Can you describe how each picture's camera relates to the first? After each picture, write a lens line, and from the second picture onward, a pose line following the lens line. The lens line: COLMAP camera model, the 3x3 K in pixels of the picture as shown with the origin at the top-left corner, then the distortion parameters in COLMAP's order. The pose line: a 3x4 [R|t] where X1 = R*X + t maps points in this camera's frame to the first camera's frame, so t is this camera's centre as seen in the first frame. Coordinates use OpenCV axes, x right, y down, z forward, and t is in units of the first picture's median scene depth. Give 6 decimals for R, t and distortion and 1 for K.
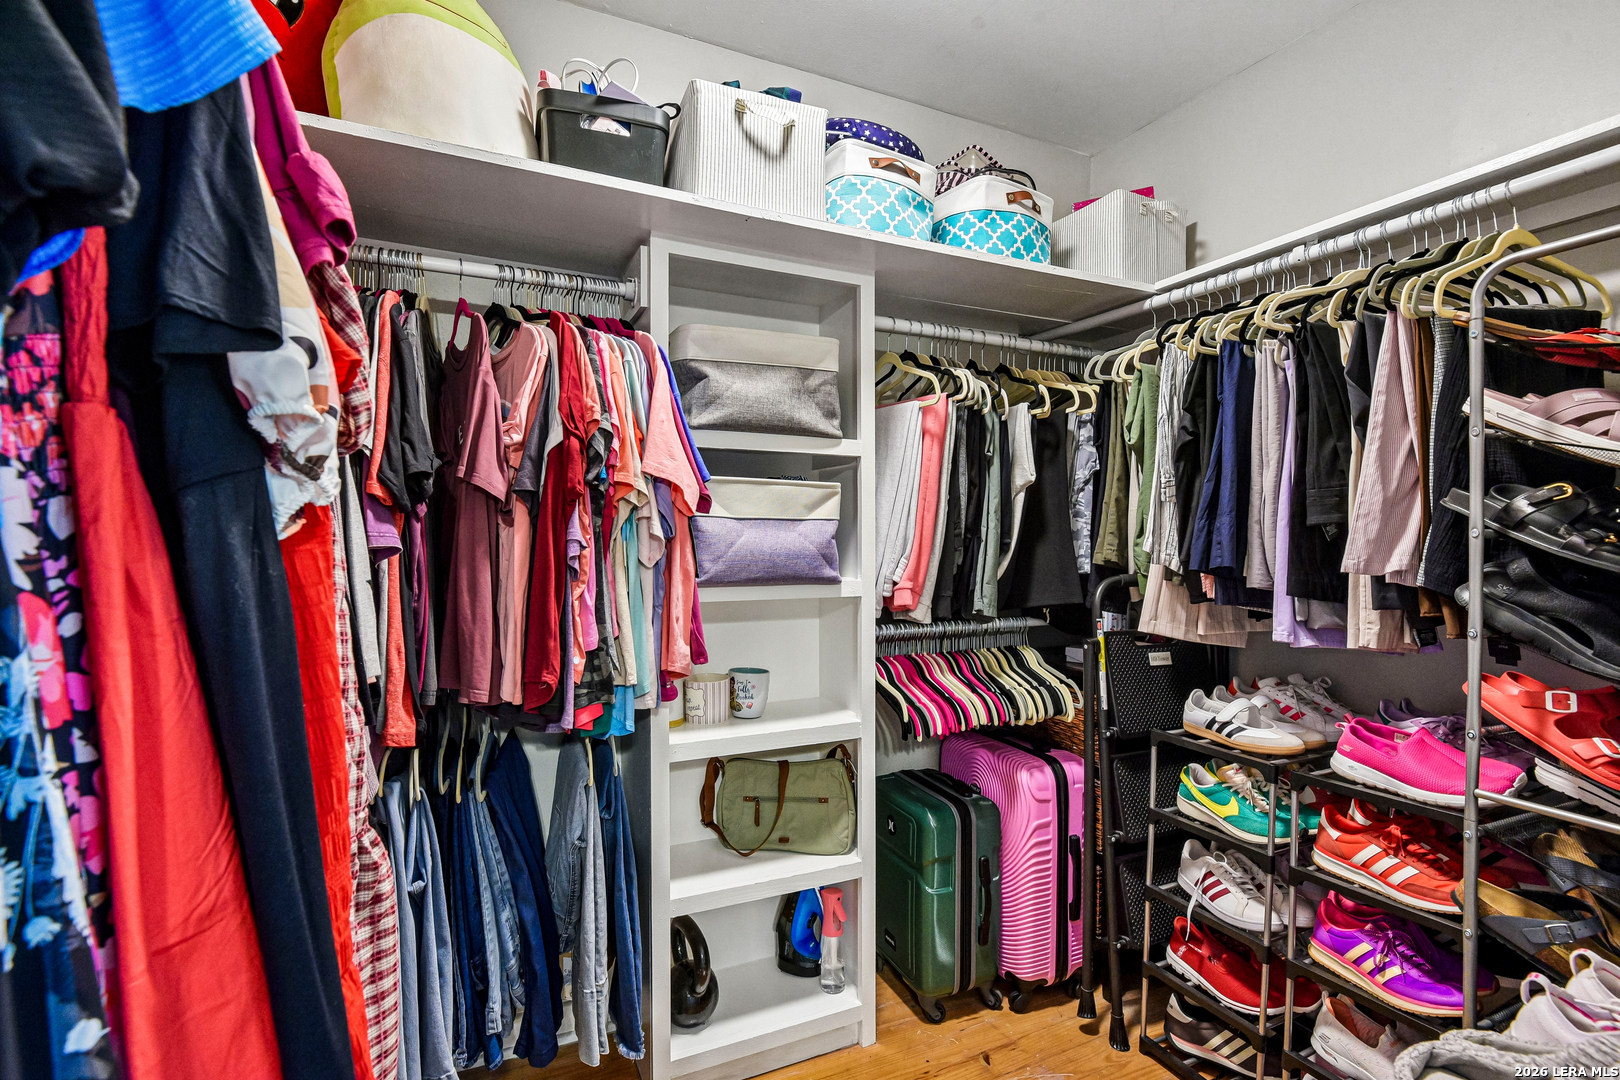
lens RADIAL K [[746.0, 0, 806.4], [0, 746.0, 542.7], [0, 0, 1]] dist [-0.010883, -0.005046]
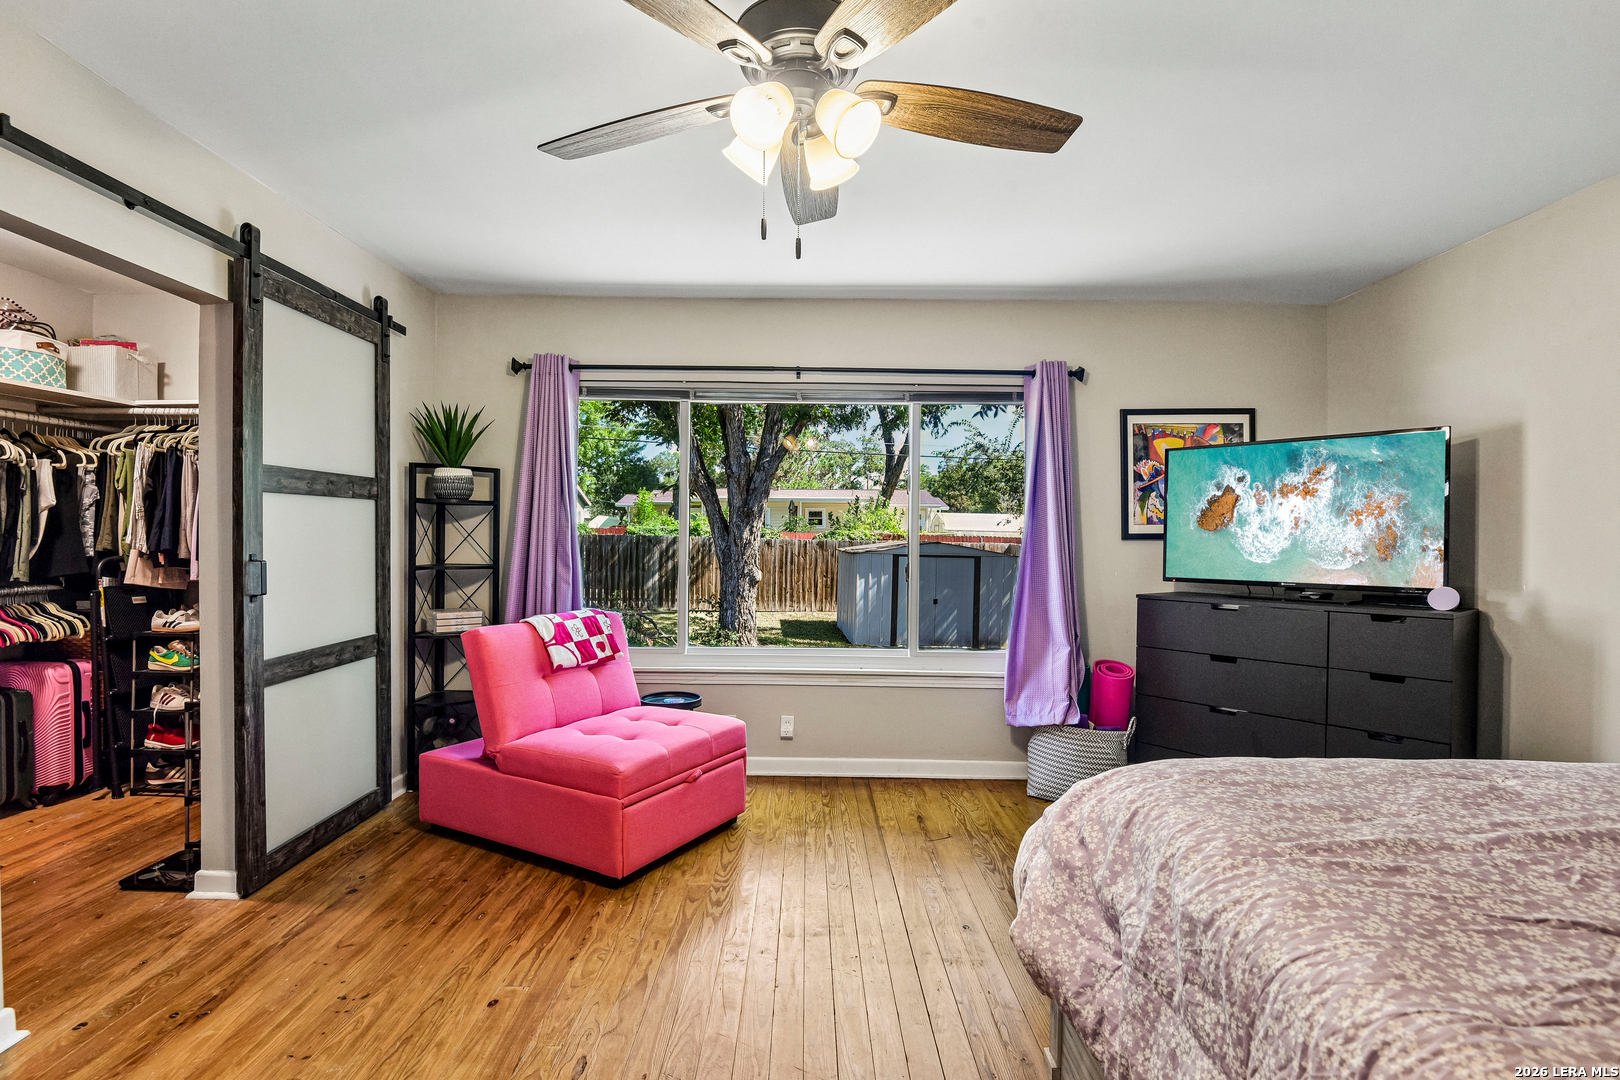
lens RADIAL K [[774.5, 0, 802.1], [0, 774.5, 541.0], [0, 0, 1]] dist [-0.014108, -0.005237]
pose [[0.438148, -0.007285, 0.898873, -0.561308], [0.003059, 0.999973, 0.006613, -0.002634], [-0.898898, -0.000148, 0.438159, -1.441684]]
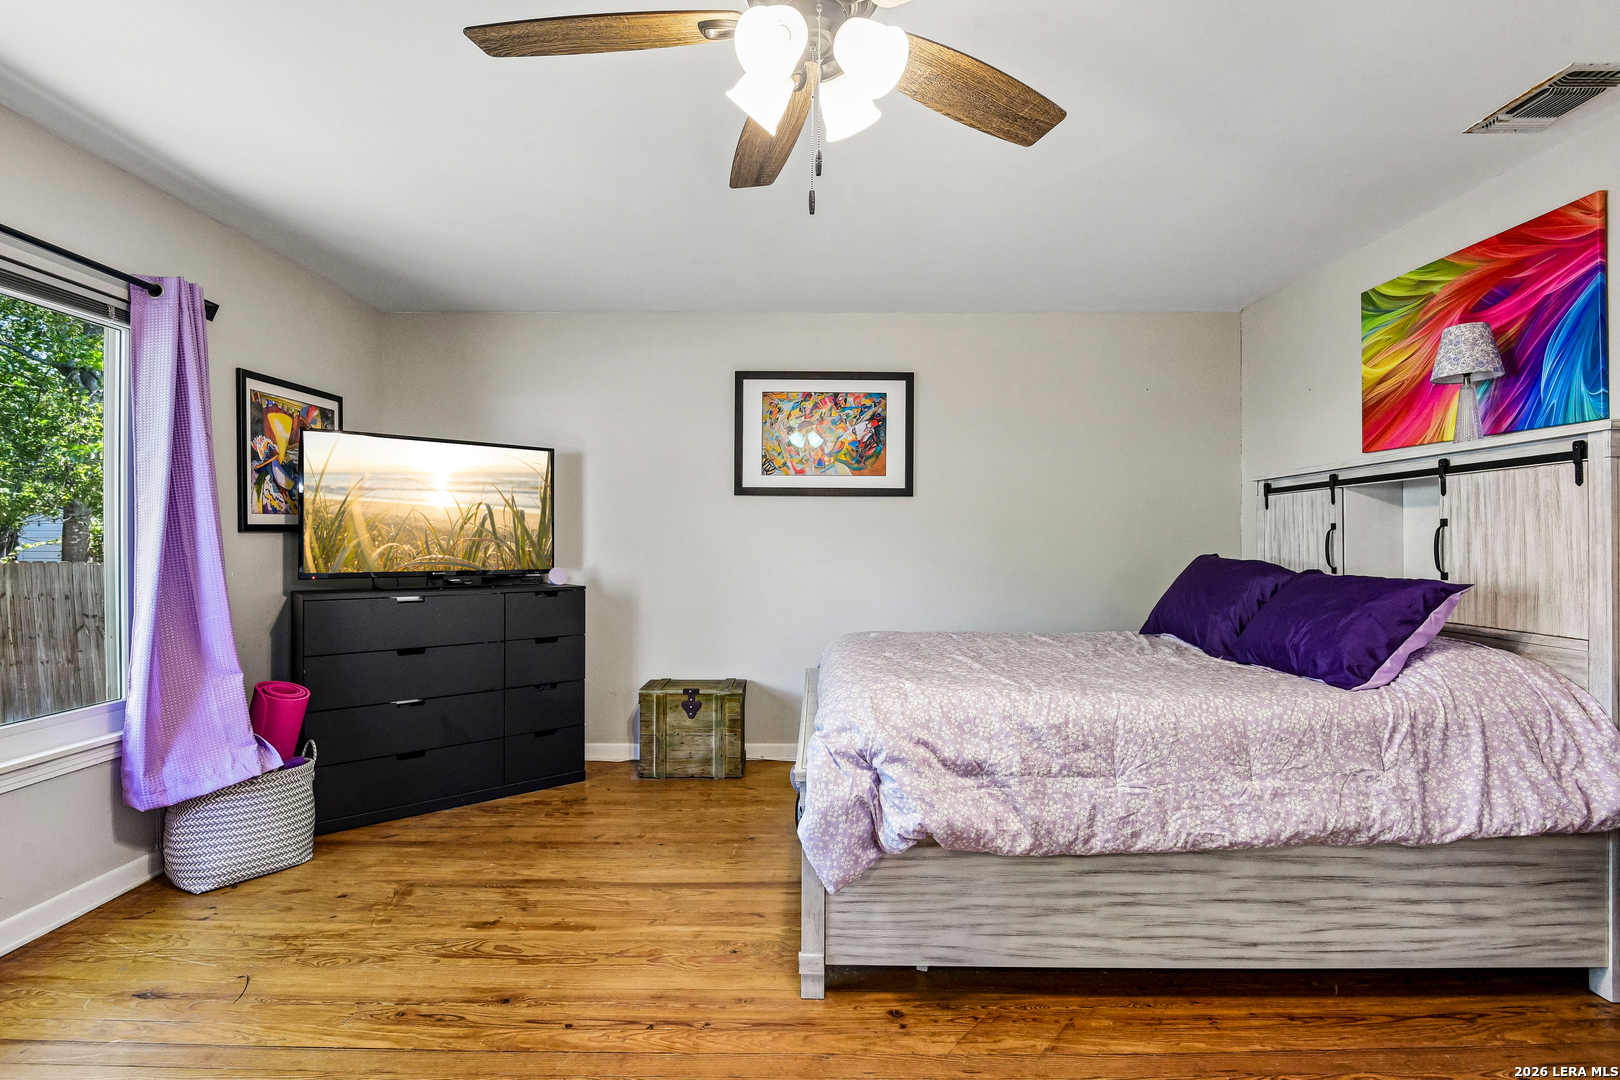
lens RADIAL K [[746.0, 0, 808.3], [0, 746.0, 539.3], [0, 0, 1]] dist [-0.010883, -0.005046]
pose [[-0.901370, -0.011890, 0.432887, -0.082927], [-0.008377, 0.999915, 0.010023, 0.000453], [-0.432969, 0.005408, -0.901393, -0.346250]]
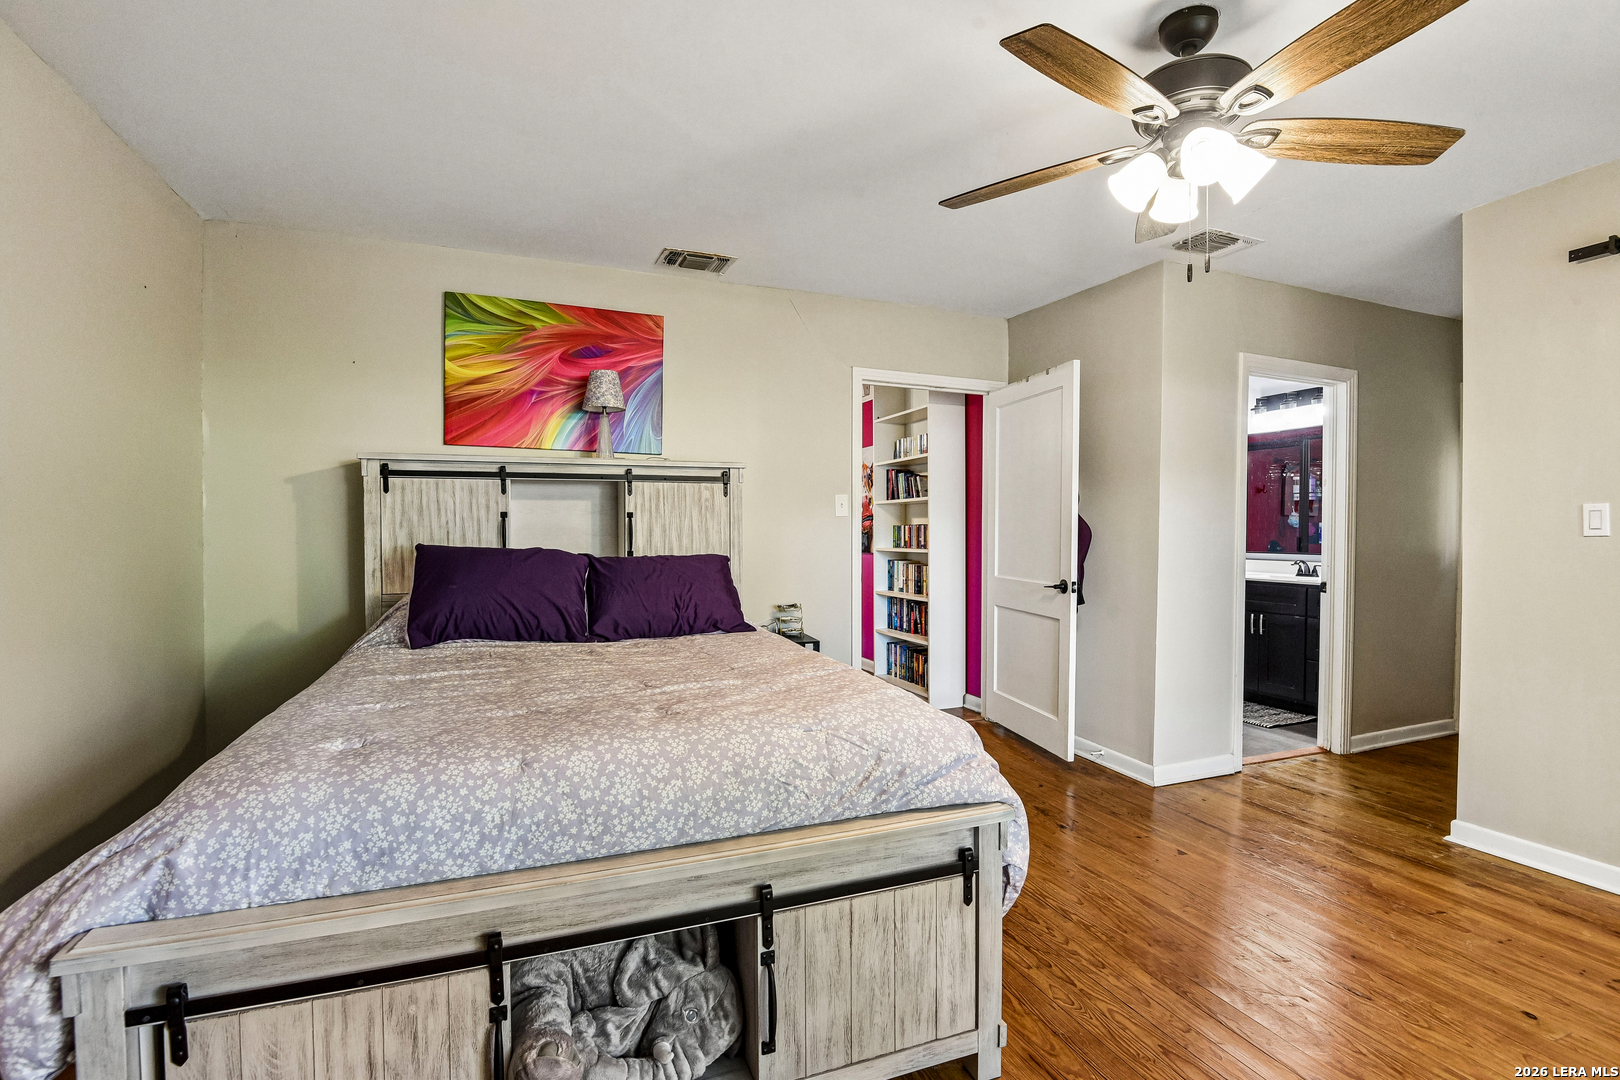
lens RADIAL K [[746.0, 0, 797.4], [0, 746.0, 542.6], [0, 0, 1]] dist [-0.010883, -0.005046]
pose [[-0.073026, 0.006567, -0.997308, 1.292494], [-0.008033, 0.999942, 0.007173, 0.025531], [0.997298, 0.008535, -0.072970, -1.505213]]
